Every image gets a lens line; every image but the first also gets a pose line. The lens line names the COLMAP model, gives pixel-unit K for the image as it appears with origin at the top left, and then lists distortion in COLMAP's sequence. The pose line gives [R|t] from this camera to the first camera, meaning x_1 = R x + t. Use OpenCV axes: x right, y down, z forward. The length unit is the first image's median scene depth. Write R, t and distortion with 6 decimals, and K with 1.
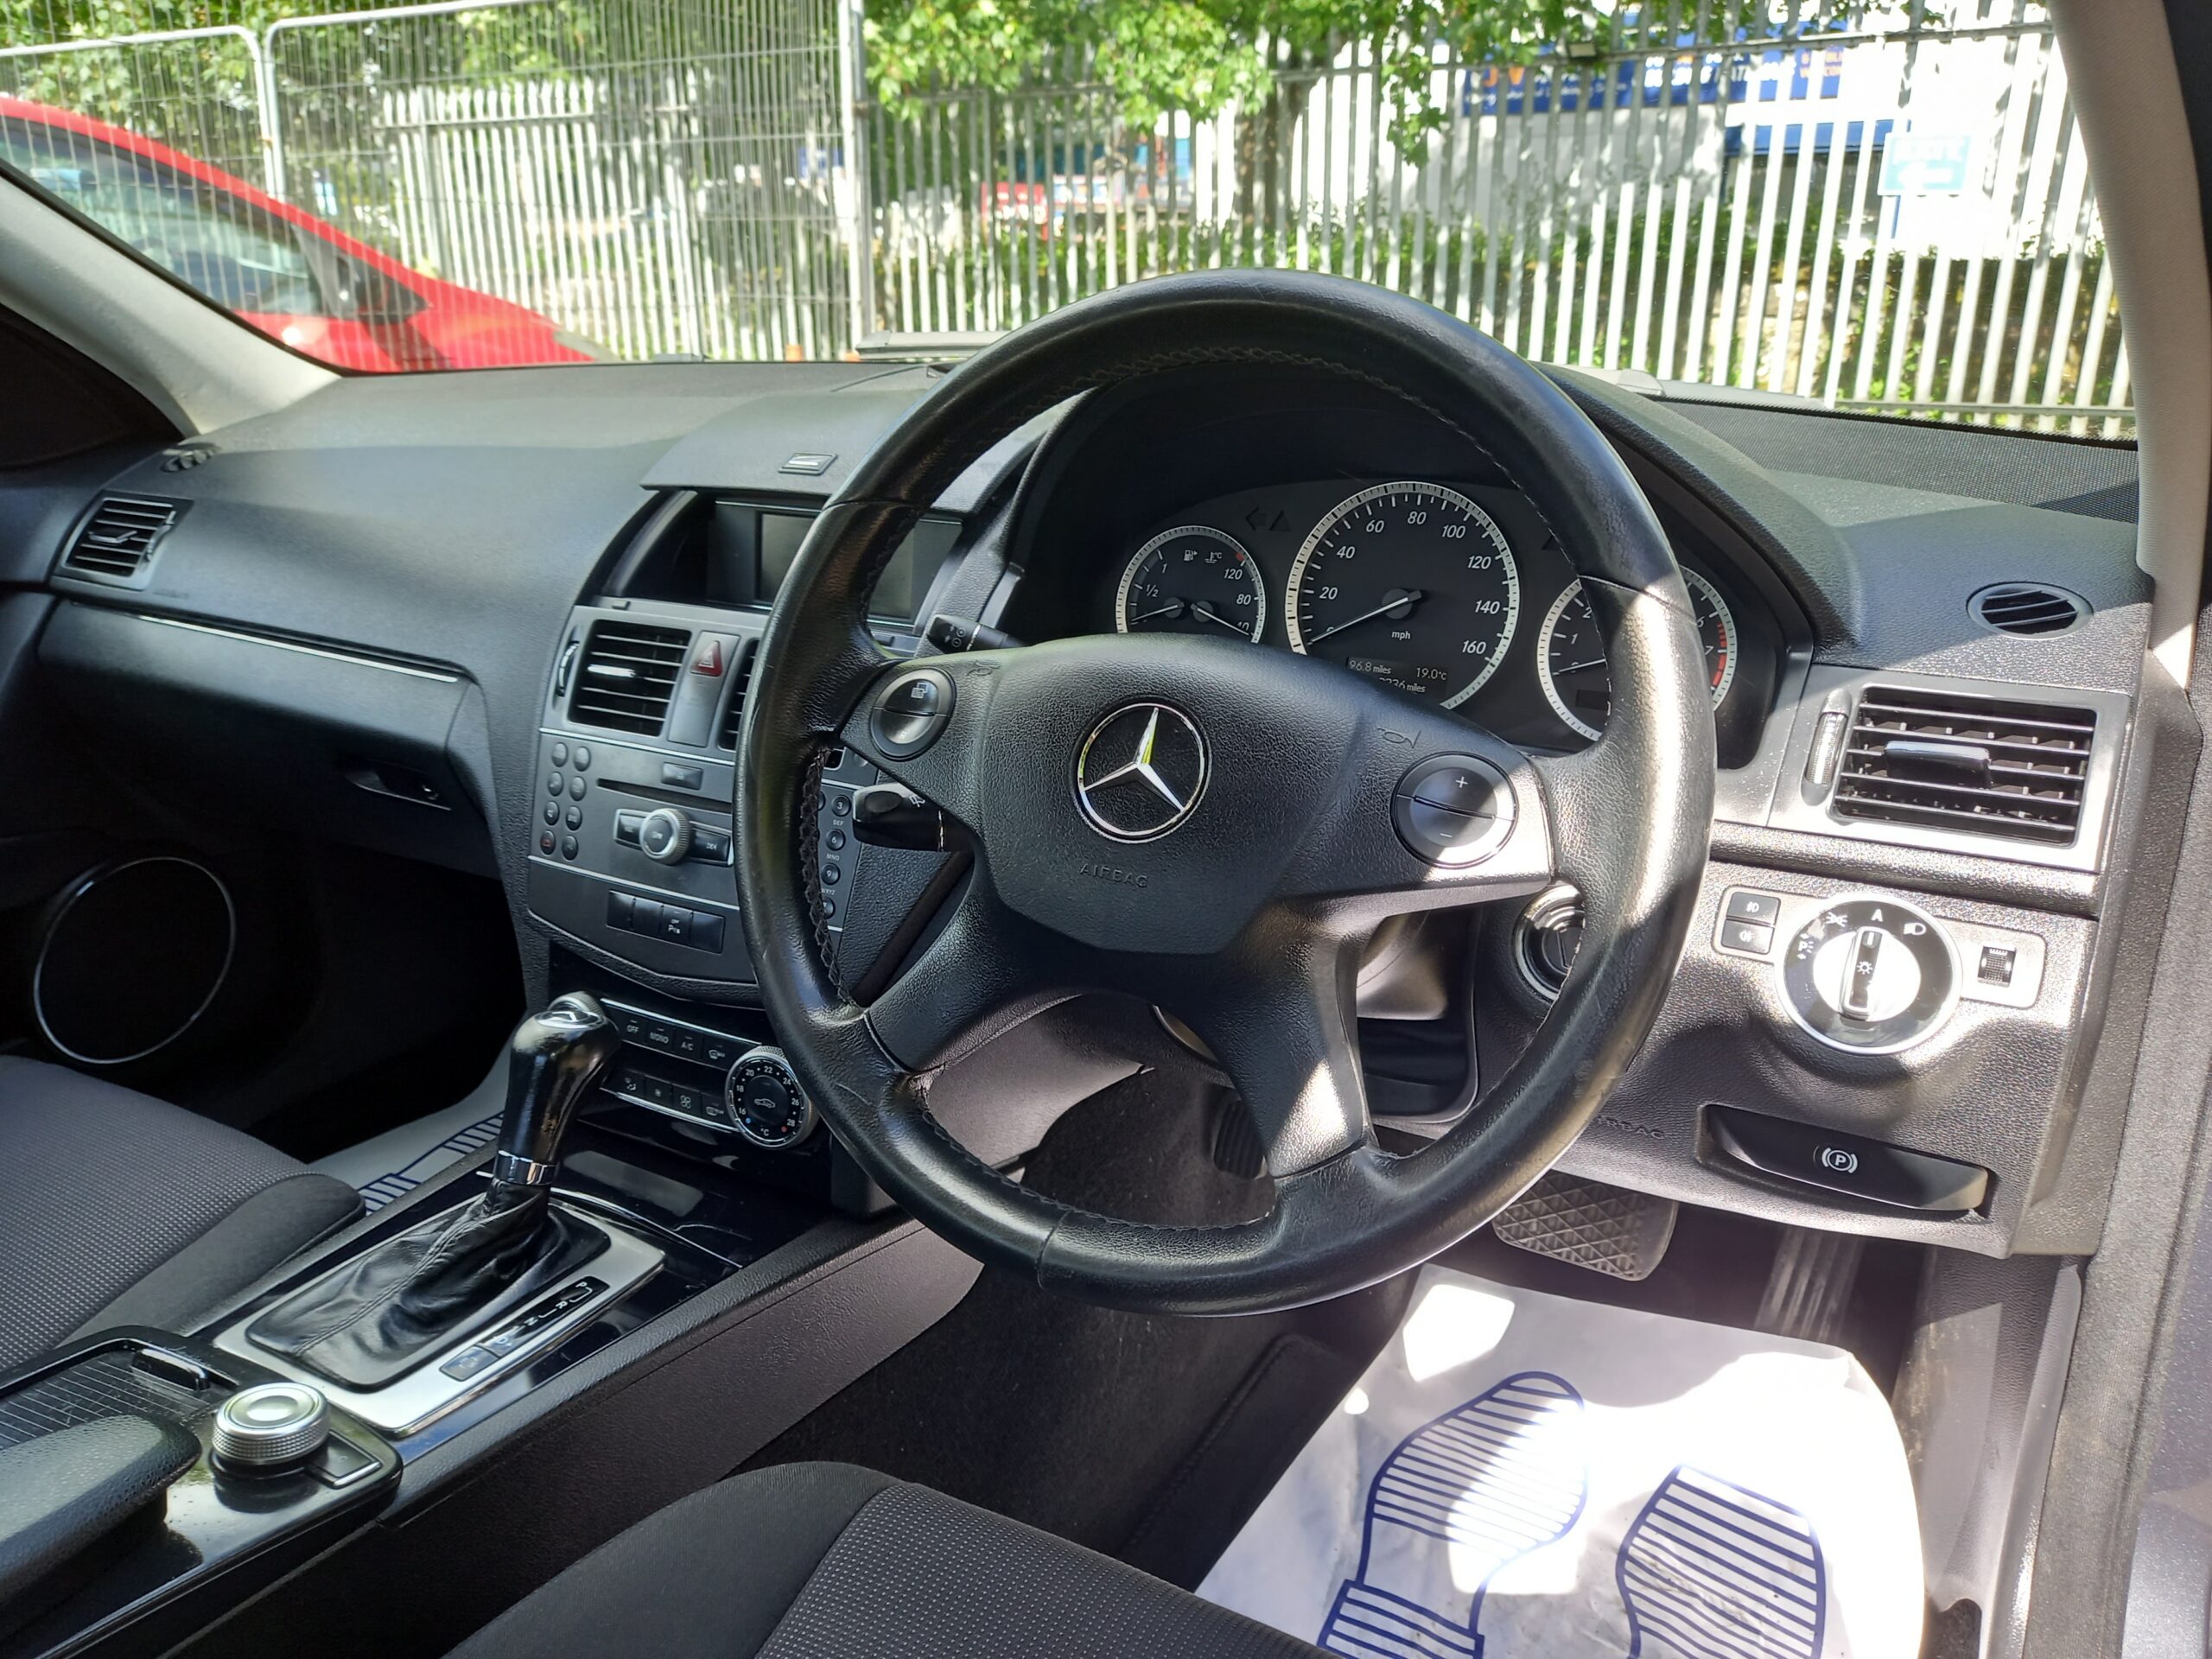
lens RADIAL K [[1643.6, 0, 1099.6], [0, 1643.6, 817.2], [0, 0, 1]] dist [0.060804, -0.062595]
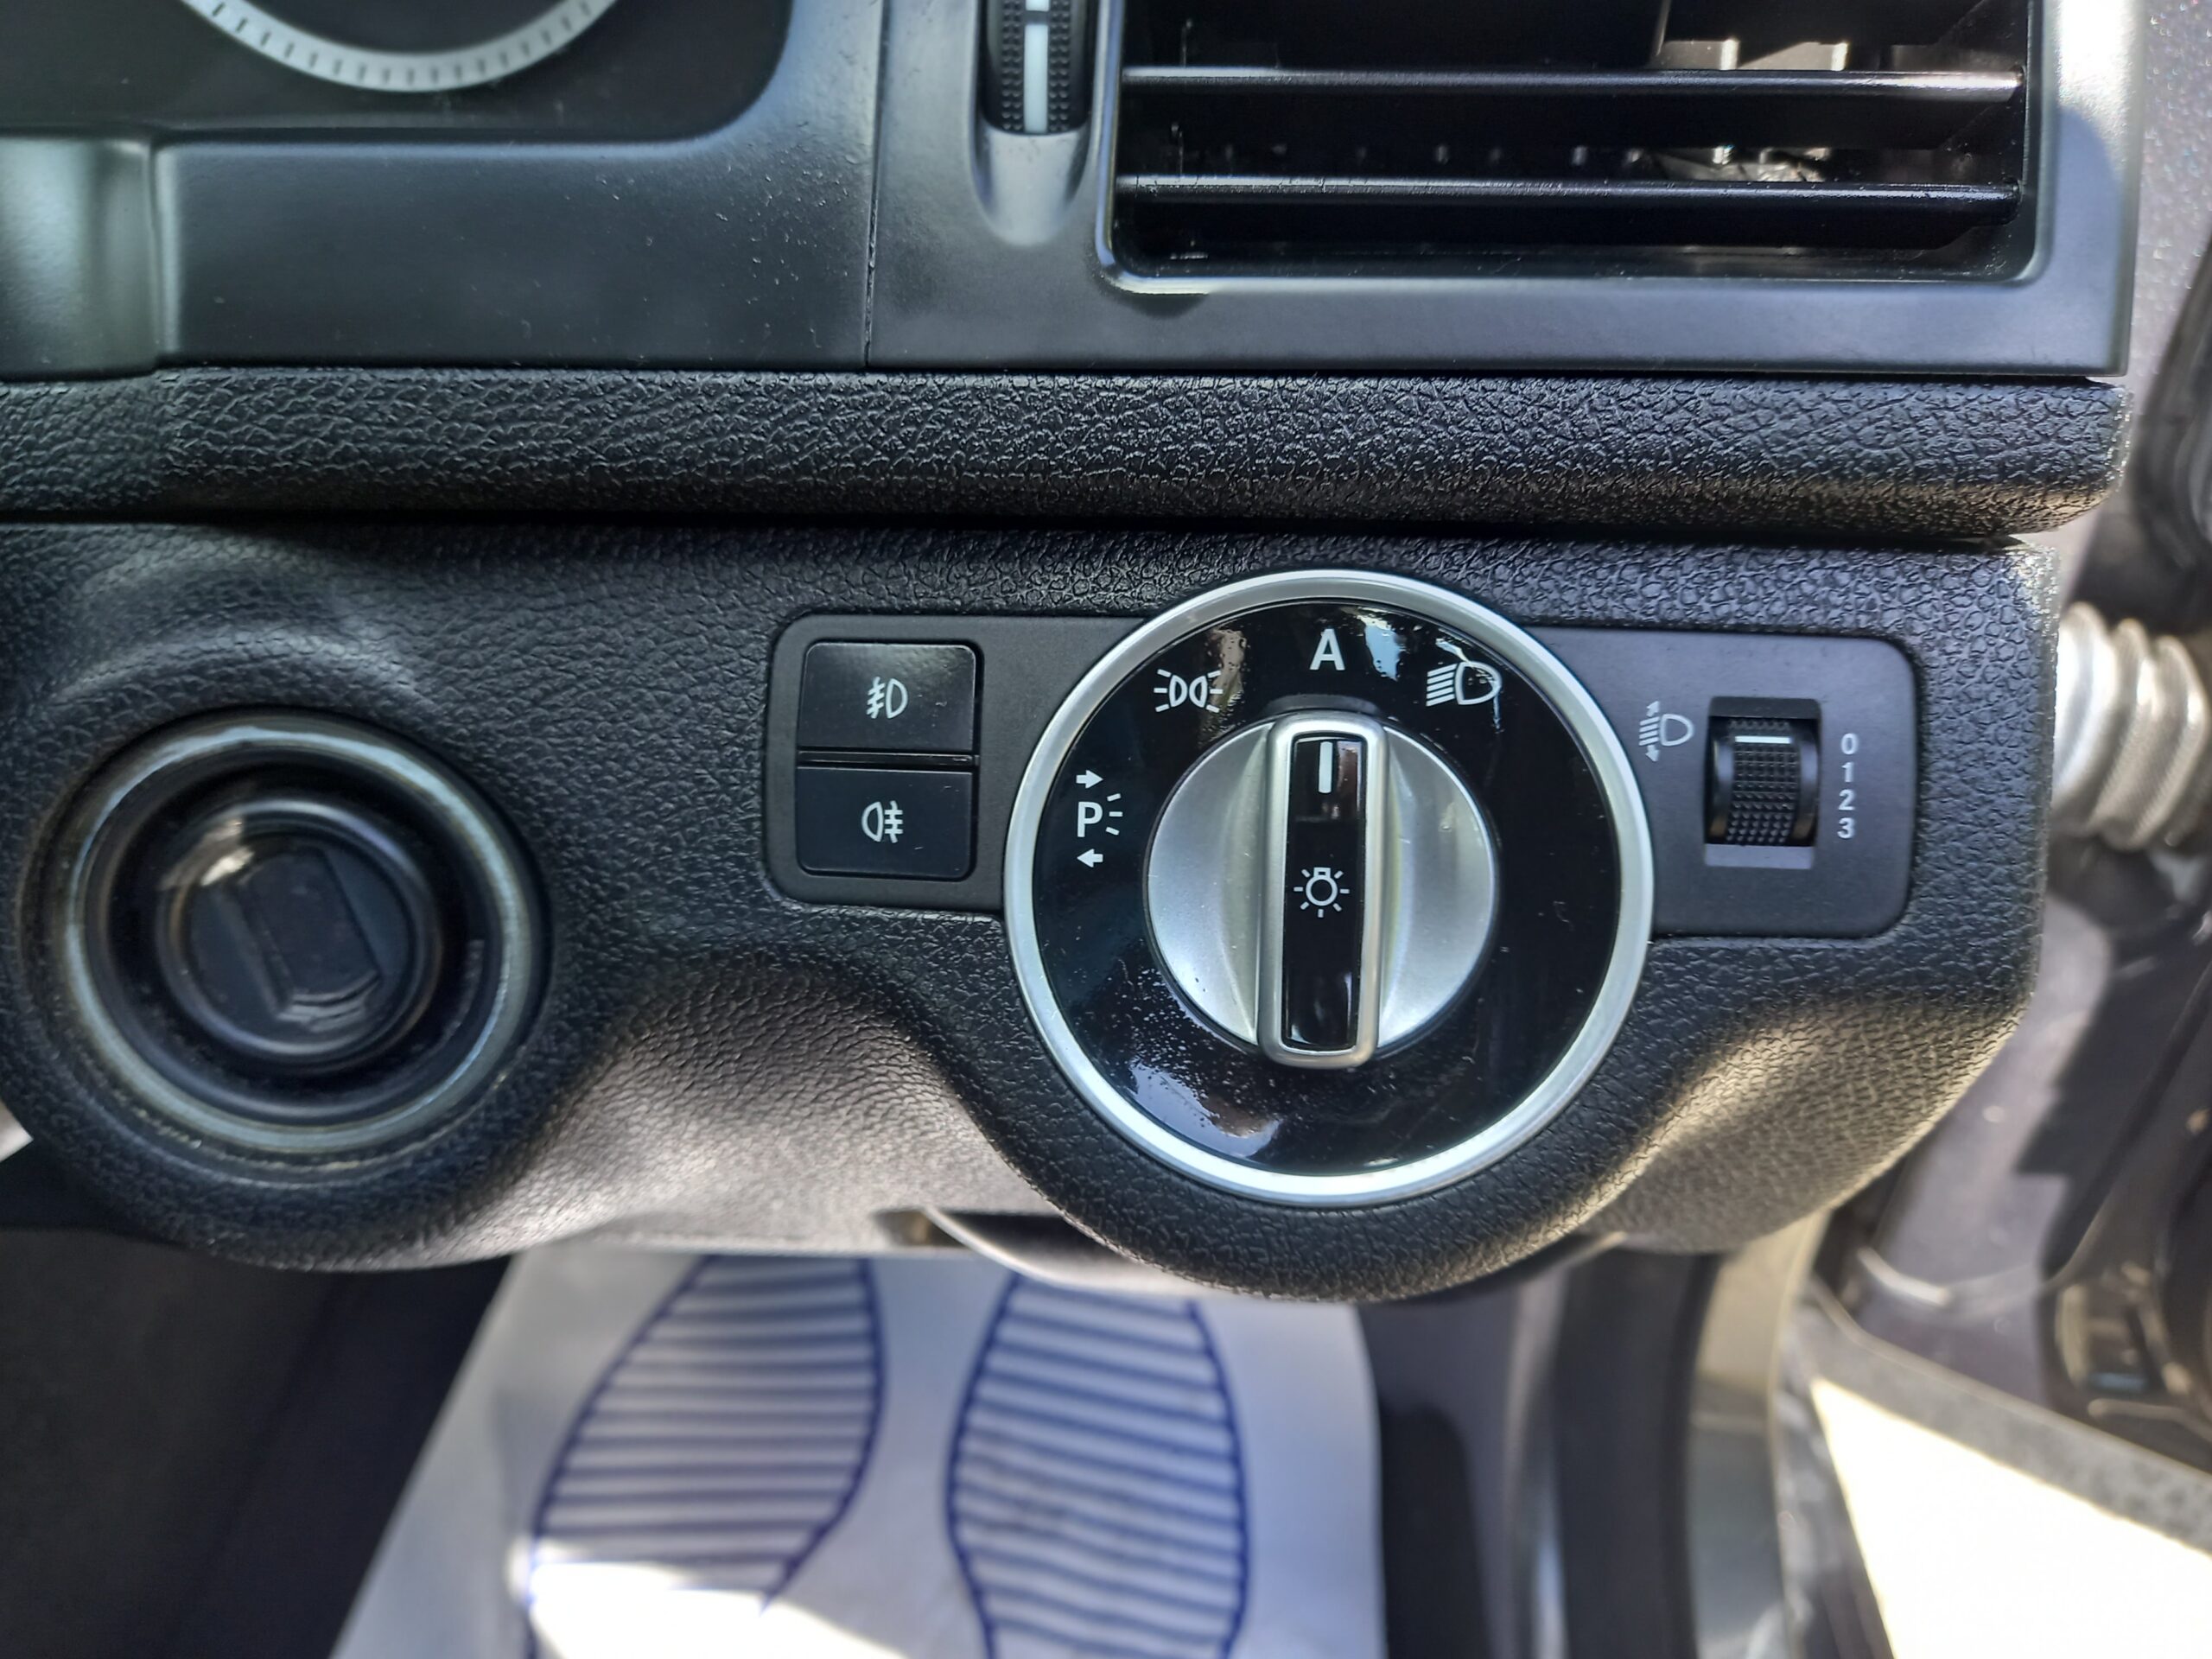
lens RADIAL K [[1643.6, 0, 1118.2], [0, 1643.6, 830.6], [0, 0, 1]] dist [0.060804, -0.062595]
pose [[0.886114, -0.288493, 0.362730, 0.259183], [0.150369, 0.919264, 0.363788, -0.009836], [-0.438396, -0.267815, 0.857954, 0.601628]]
